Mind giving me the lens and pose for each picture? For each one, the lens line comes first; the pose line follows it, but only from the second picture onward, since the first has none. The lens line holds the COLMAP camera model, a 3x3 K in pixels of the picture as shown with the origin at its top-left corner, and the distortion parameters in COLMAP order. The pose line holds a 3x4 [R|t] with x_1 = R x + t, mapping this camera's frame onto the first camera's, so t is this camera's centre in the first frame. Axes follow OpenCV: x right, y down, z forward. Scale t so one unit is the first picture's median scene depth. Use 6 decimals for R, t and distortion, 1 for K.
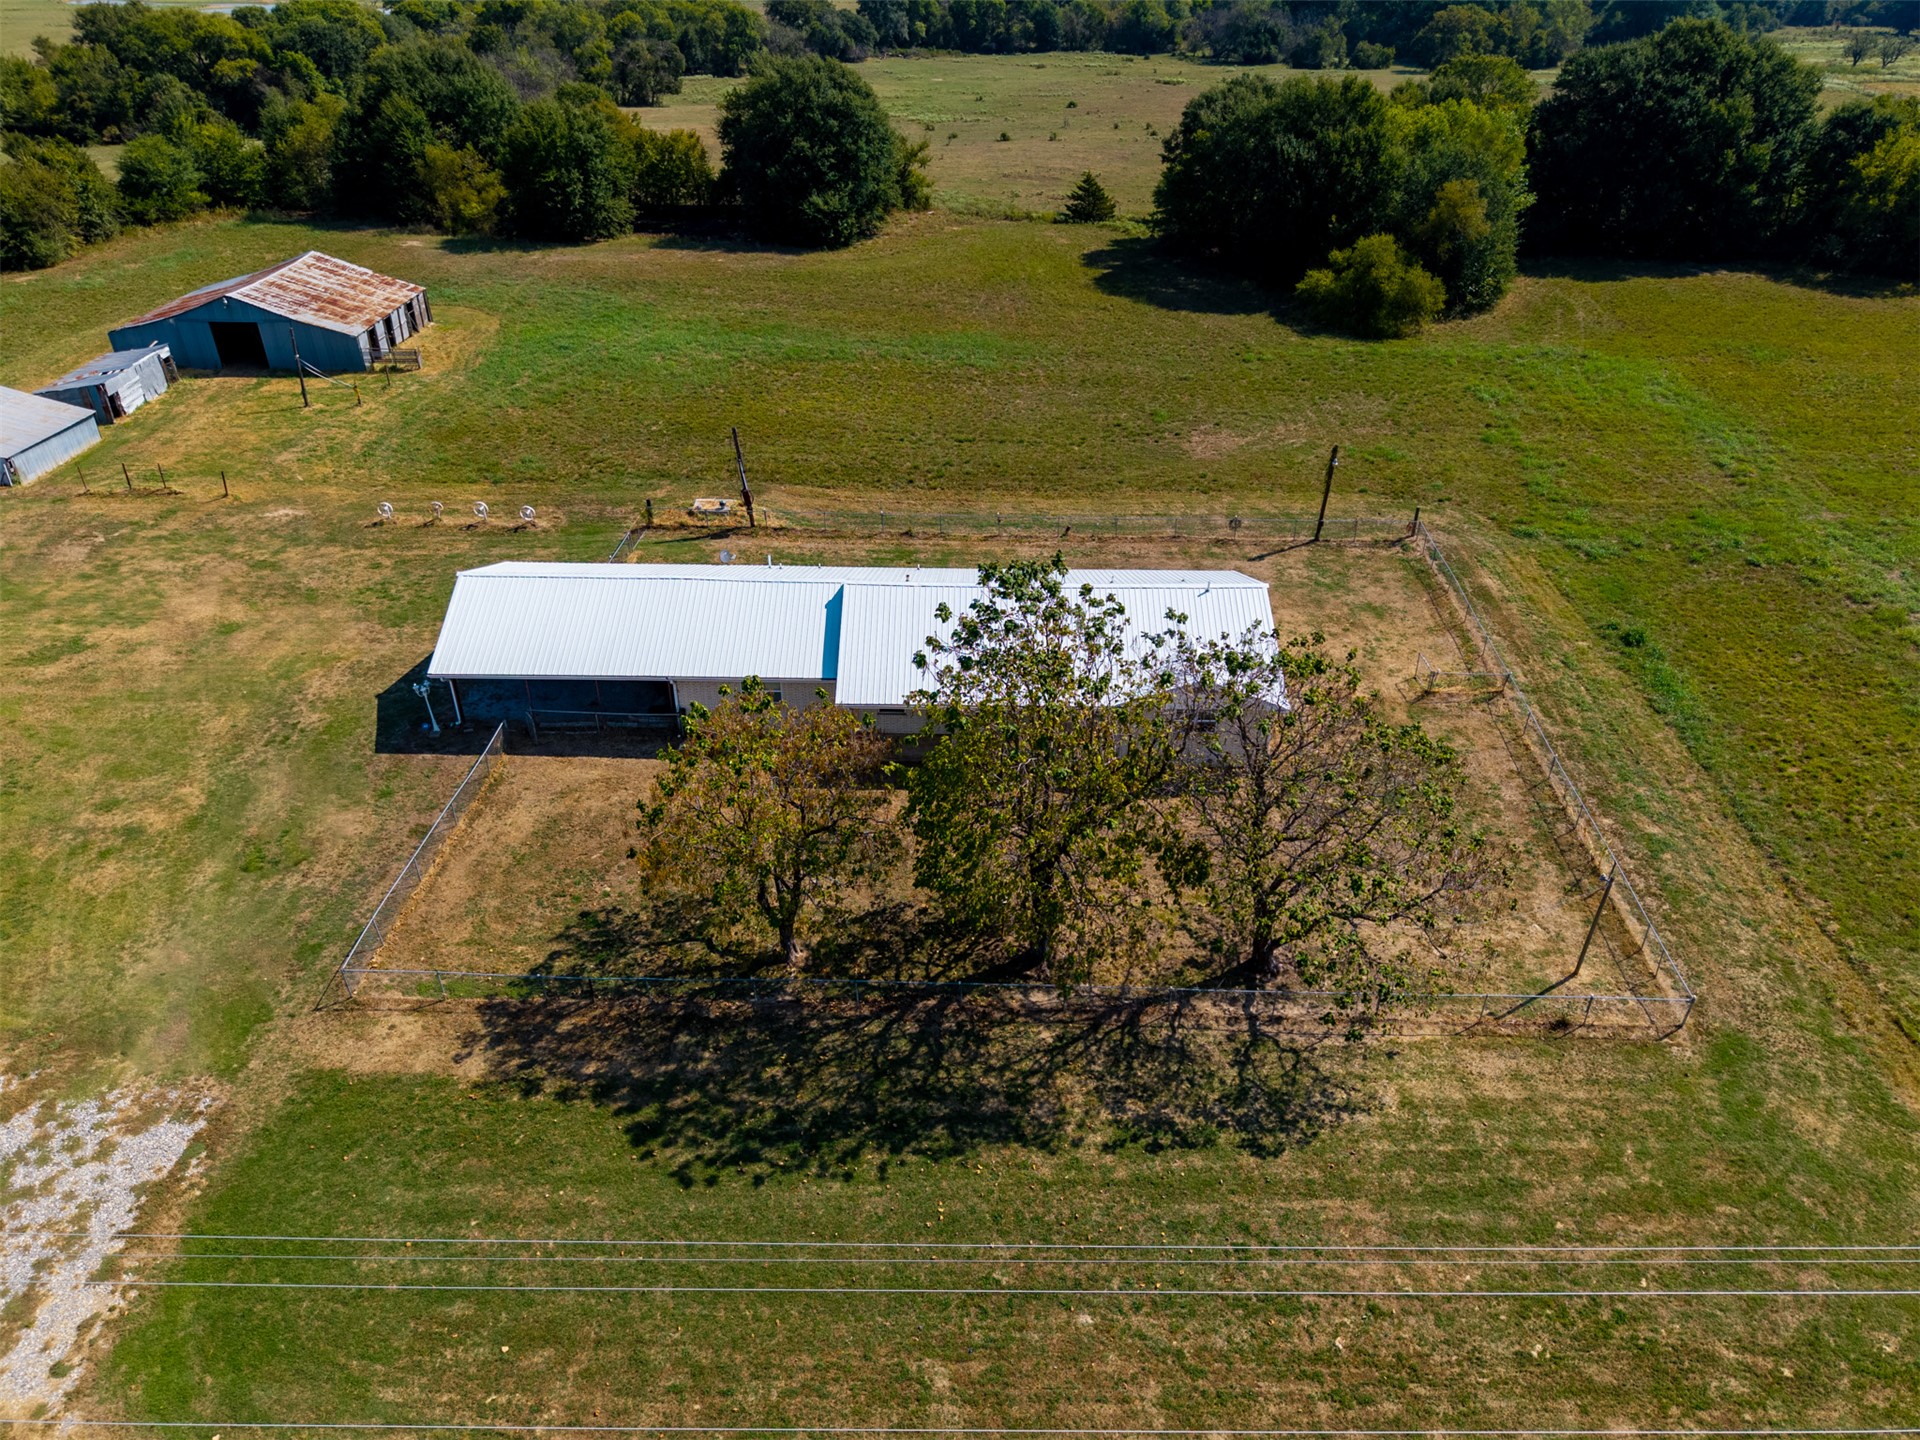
lens RADIAL K [[1288.8, 0, 963.8], [0, 1288.8, 722.3], [0, 0, 1]] dist [0.014590, -0.011597]
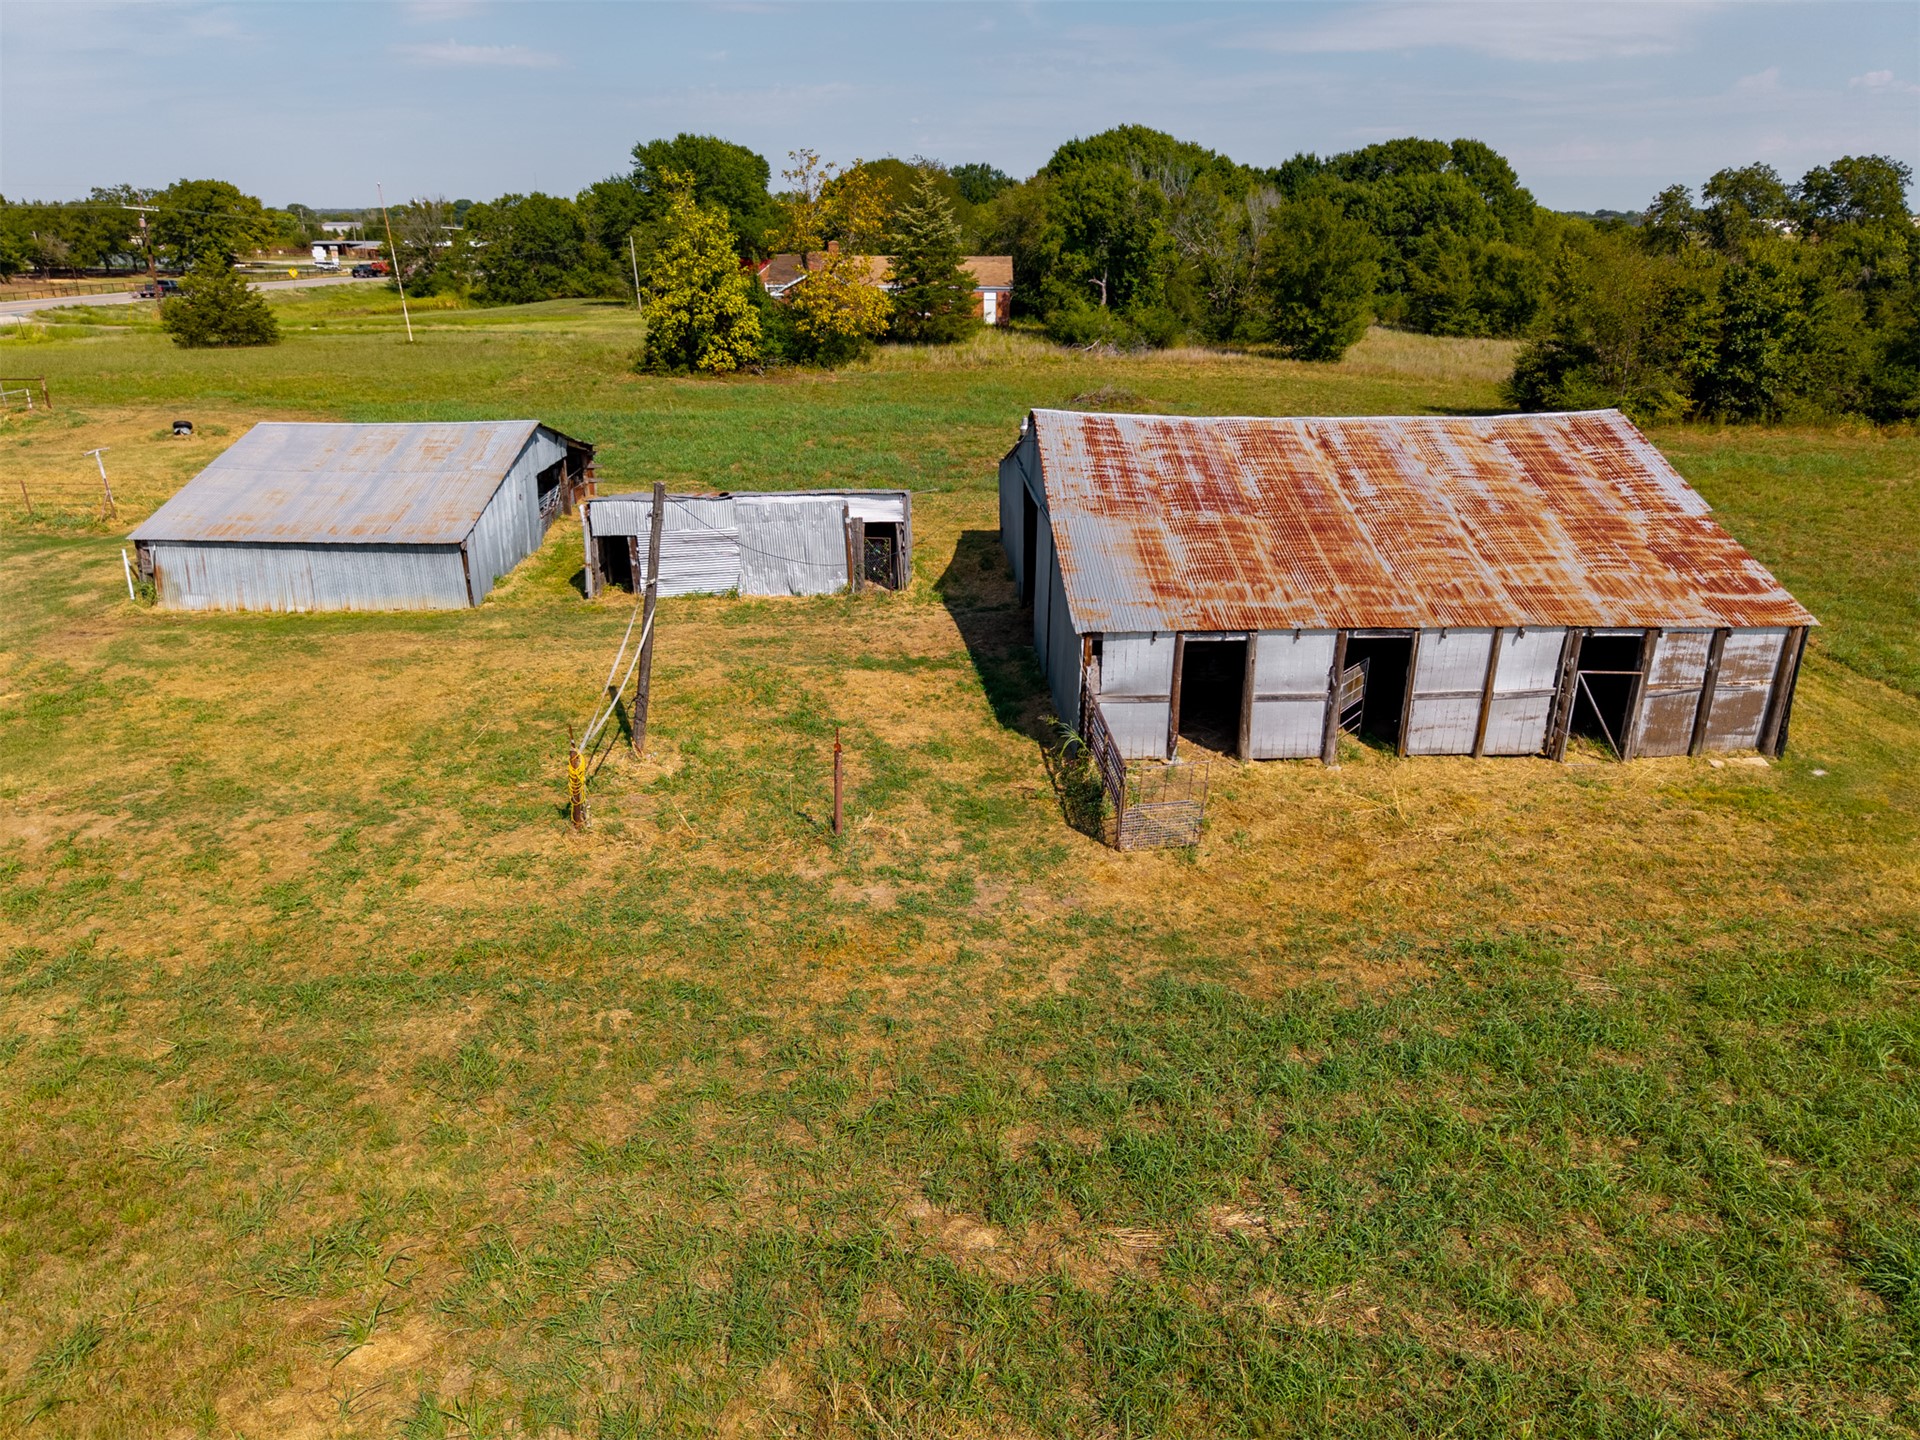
lens RADIAL K [[1288.8, 0, 963.8], [0, 1288.8, 722.3], [0, 0, 1]] dist [0.014590, -0.011597]
pose [[0.062074, 0.352454, -0.933768, -0.238135], [-0.539463, 0.798983, 0.265716, -0.342465], [0.839718, 0.487240, 0.239732, 0.941961]]
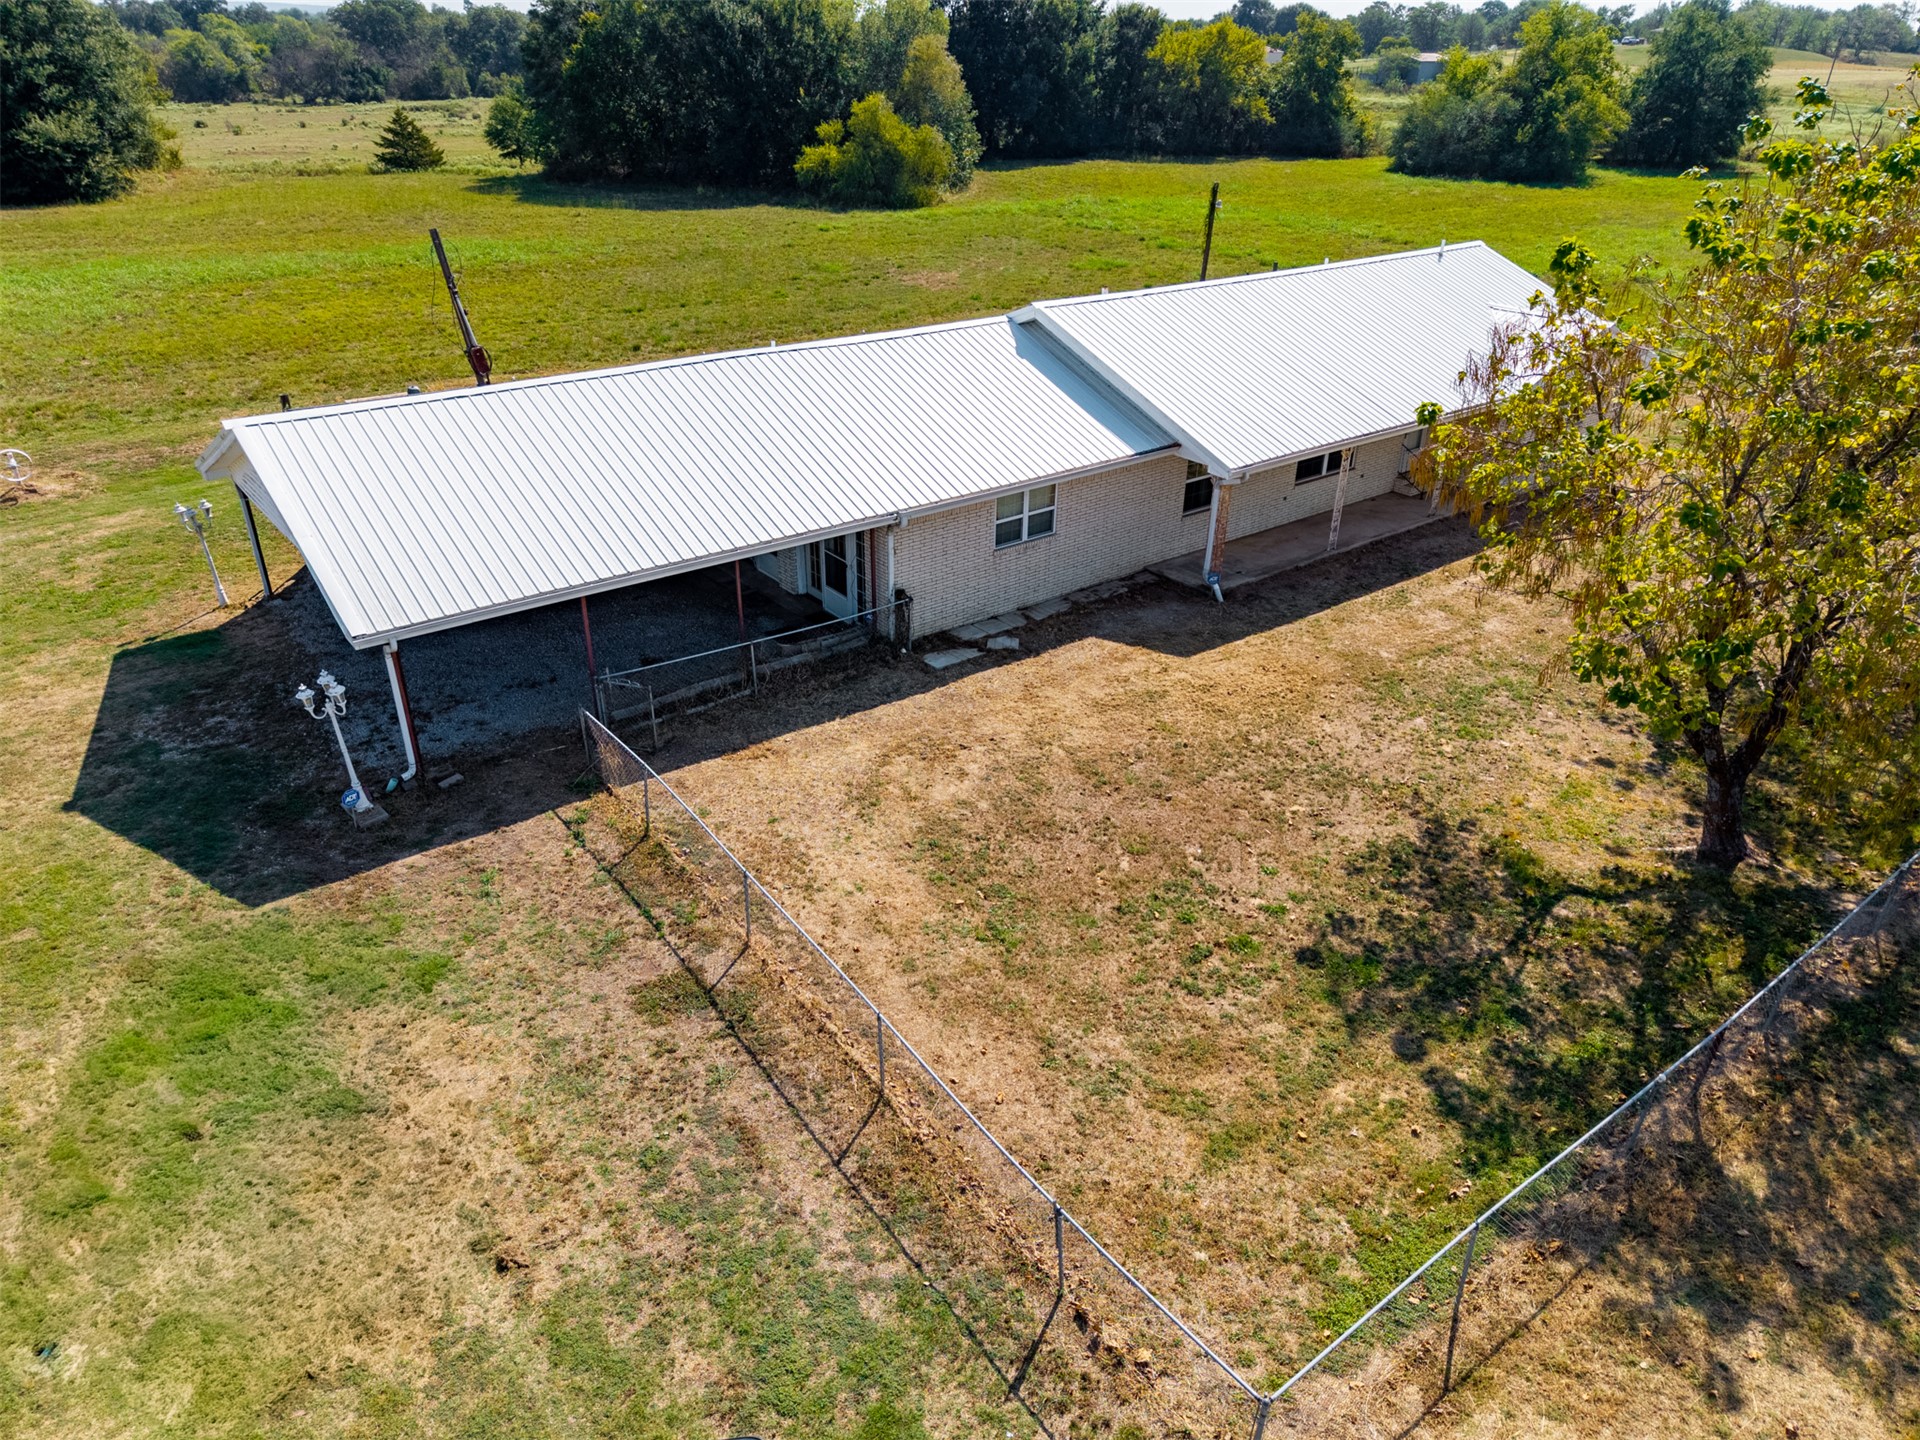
lens RADIAL K [[1288.8, 0, 963.8], [0, 1288.8, 722.3], [0, 0, 1]] dist [0.014590, -0.011597]
pose [[0.779769, -0.292099, 0.553749, -0.274960], [0.329406, 0.943581, 0.033876, 0.015908], [-0.532402, 0.155993, 0.831994, 0.348261]]
